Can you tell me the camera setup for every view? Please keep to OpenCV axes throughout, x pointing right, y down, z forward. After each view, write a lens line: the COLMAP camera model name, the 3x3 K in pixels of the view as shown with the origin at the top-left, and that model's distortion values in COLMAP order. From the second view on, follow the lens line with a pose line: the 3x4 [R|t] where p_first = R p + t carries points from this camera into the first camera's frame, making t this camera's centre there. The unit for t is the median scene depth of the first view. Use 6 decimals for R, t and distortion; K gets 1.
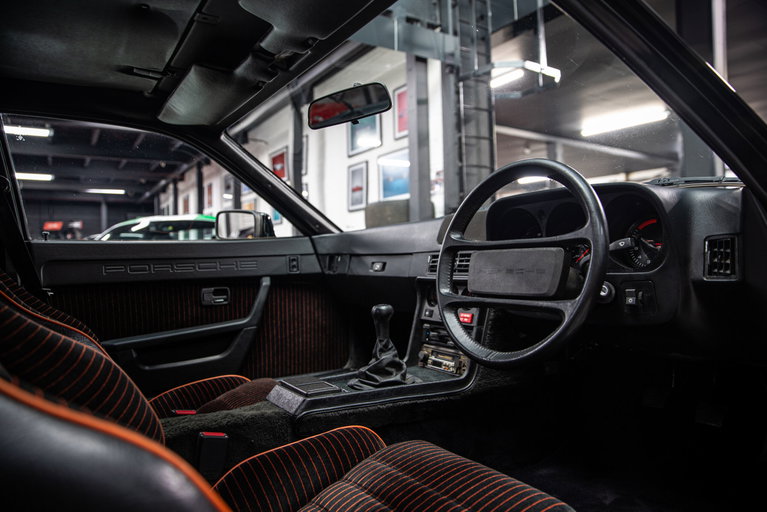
lens RADIAL K [[551.2, 0, 382.7], [0, 551.2, 252.0], [0, 0, 1]] dist [-0.069300, 0.006407]
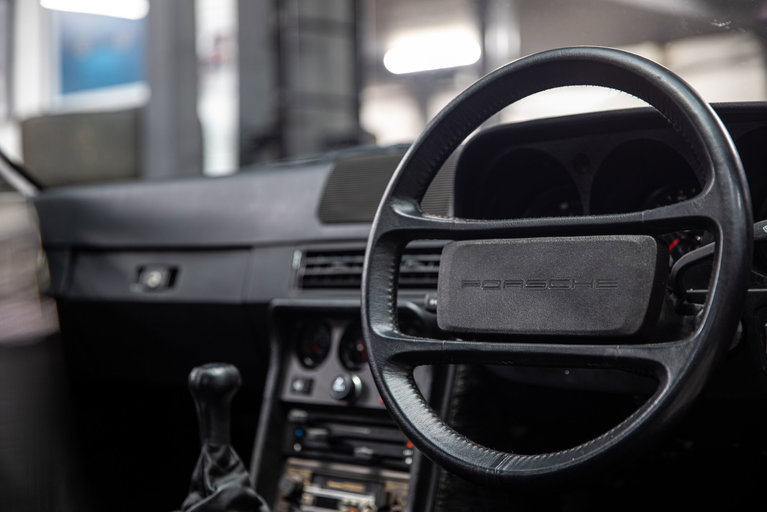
lens RADIAL K [[1536.4, 0, 382.6], [0, 1536.4, 258.0], [0, 0, 1]] dist [0.332748, 0.000000]
pose [[0.964239, 0.005062, 0.264987, -0.194338], [-0.007181, 0.999950, 0.007028, 0.002825], [-0.264938, -0.008680, 0.964226, -0.194198]]
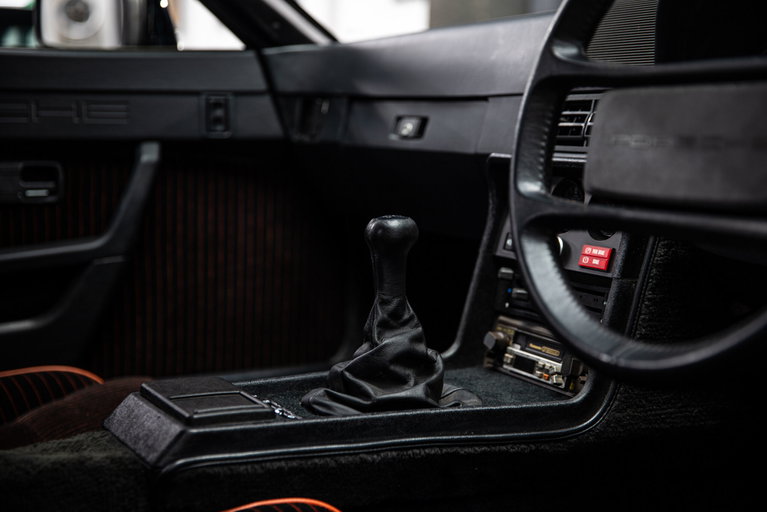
lens RADIAL K [[1252.3, 0, 382.3], [0, 1252.3, 255.7], [0, 0, 1]] dist [0.171048, 0.000000]
pose [[0.994955, 0.045487, -0.089420, 0.078094], [-0.034409, 0.991965, 0.121745, 0.010039], [0.094239, -0.118054, 0.988525, 0.059910]]
